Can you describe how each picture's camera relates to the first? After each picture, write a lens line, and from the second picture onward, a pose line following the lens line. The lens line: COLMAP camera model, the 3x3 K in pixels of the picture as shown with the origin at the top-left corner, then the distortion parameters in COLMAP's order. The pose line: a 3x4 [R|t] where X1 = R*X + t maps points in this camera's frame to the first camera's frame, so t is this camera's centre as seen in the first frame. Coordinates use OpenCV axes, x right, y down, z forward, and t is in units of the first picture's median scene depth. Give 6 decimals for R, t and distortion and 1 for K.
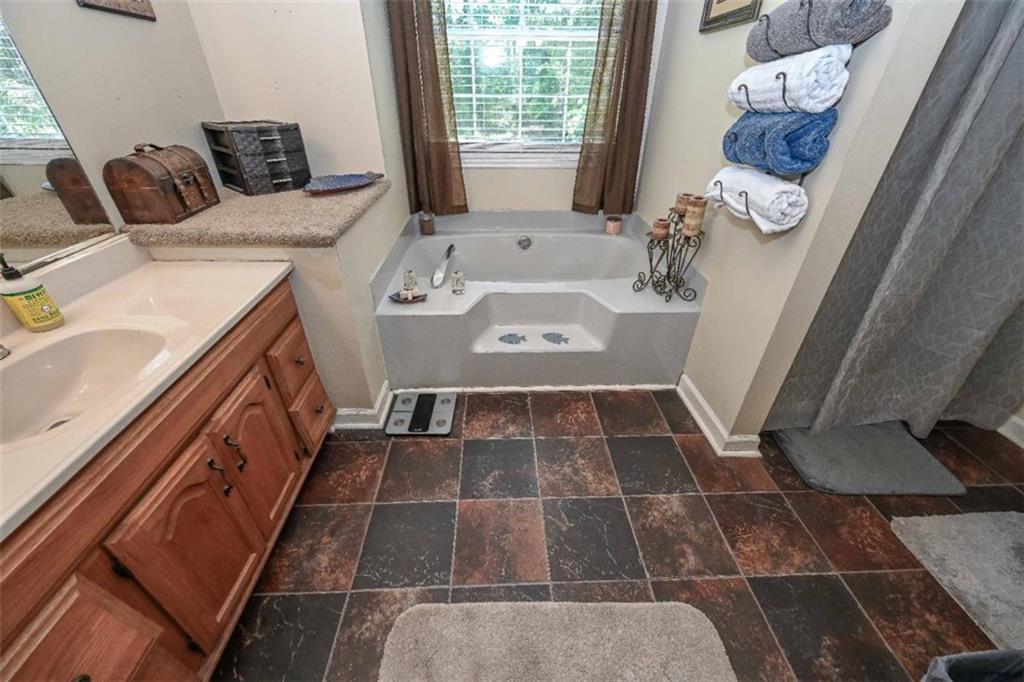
lens RADIAL K [[403.1, 0, 512.4], [0, 403.1, 345.6], [0, 0, 1]] dist [-0.000129, 0.000085]
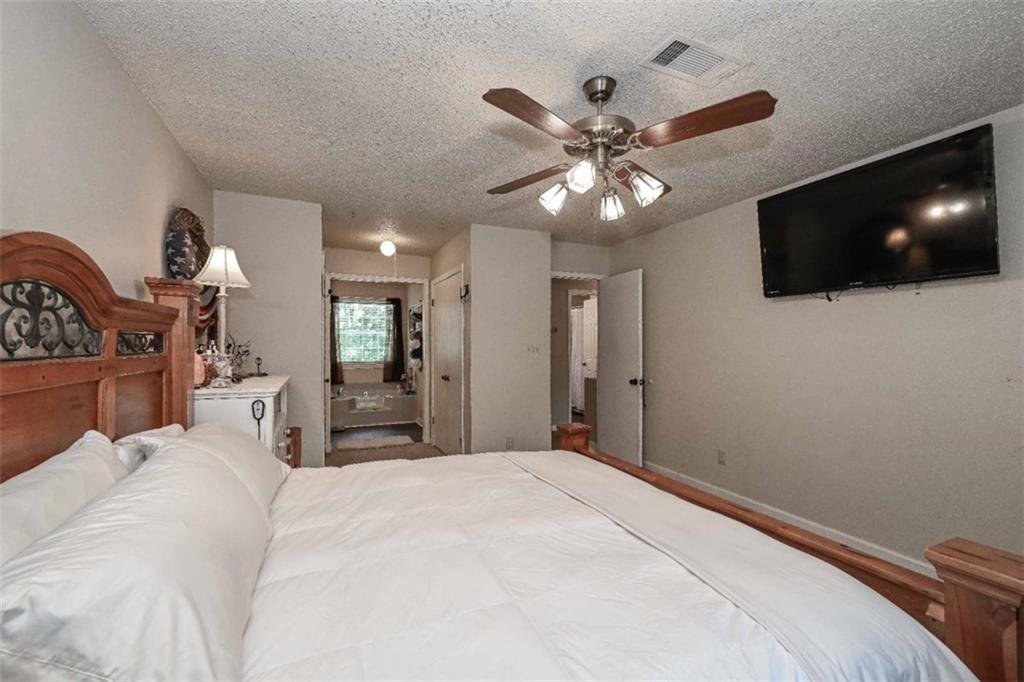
lens RADIAL K [[414.2, 0, 515.0], [0, 414.2, 343.1], [0, 0, 1]] dist [-0.000095, 0.000194]
pose [[0.925252, -0.013506, 0.379114, -0.144382], [0.215431, 0.841291, -0.495801, 1.647557], [-0.312249, 0.540413, 0.781316, -2.611425]]
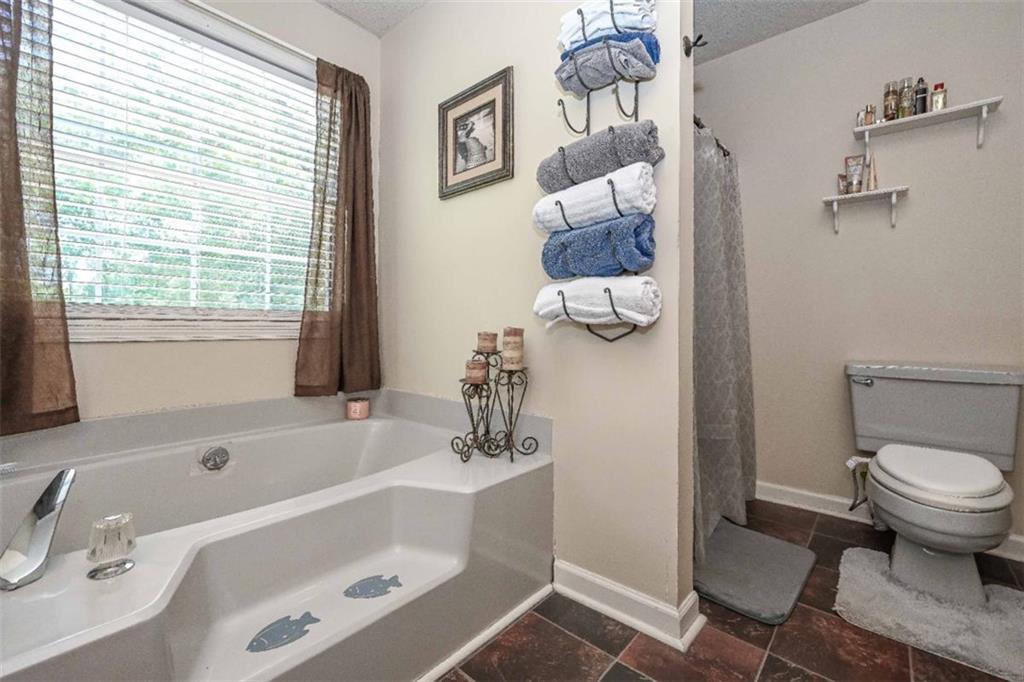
lens RADIAL K [[425.1, 0, 523.1], [0, 425.1, 322.5], [0, 0, 1]] dist [-0.001366, -0.000186]
pose [[0.680651, 0.005360, 0.732588, -0.181437], [0.398026, 0.836810, -0.375931, -0.023477], [-0.615052, 0.547467, 0.567442, 0.437873]]
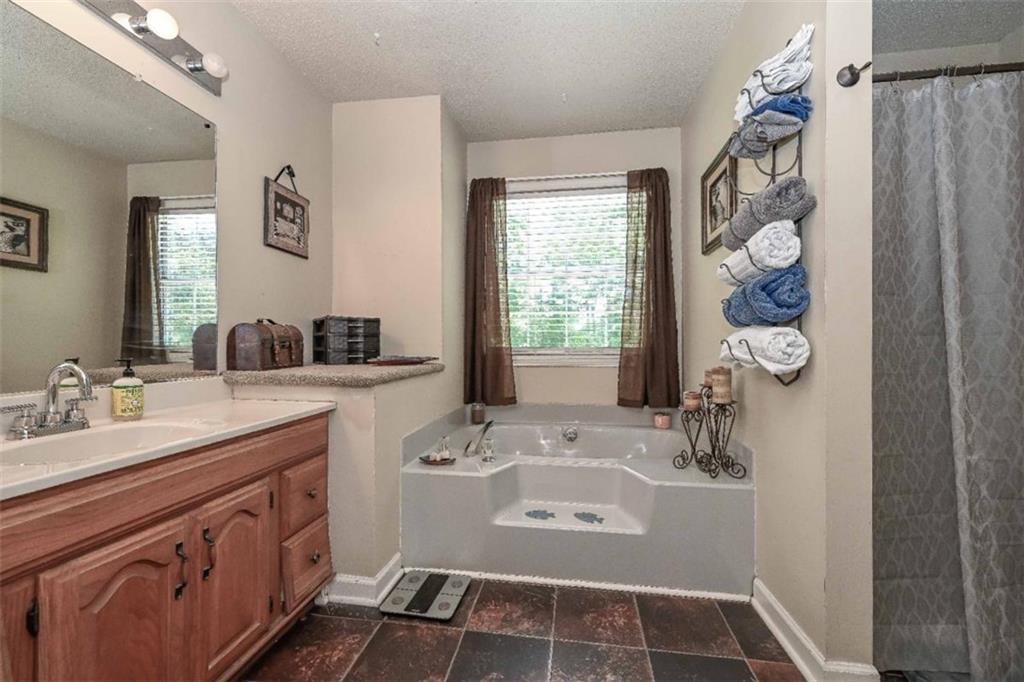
lens RADIAL K [[414.2, 0, 515.0], [0, 414.2, 343.1], [0, 0, 1]] dist [-0.000095, 0.000194]
pose [[0.982722, -0.011465, -0.184734, 0.135317], [-0.091363, 0.837965, -0.538022, 0.185293], [0.160969, 0.545603, 0.822439, 0.015859]]
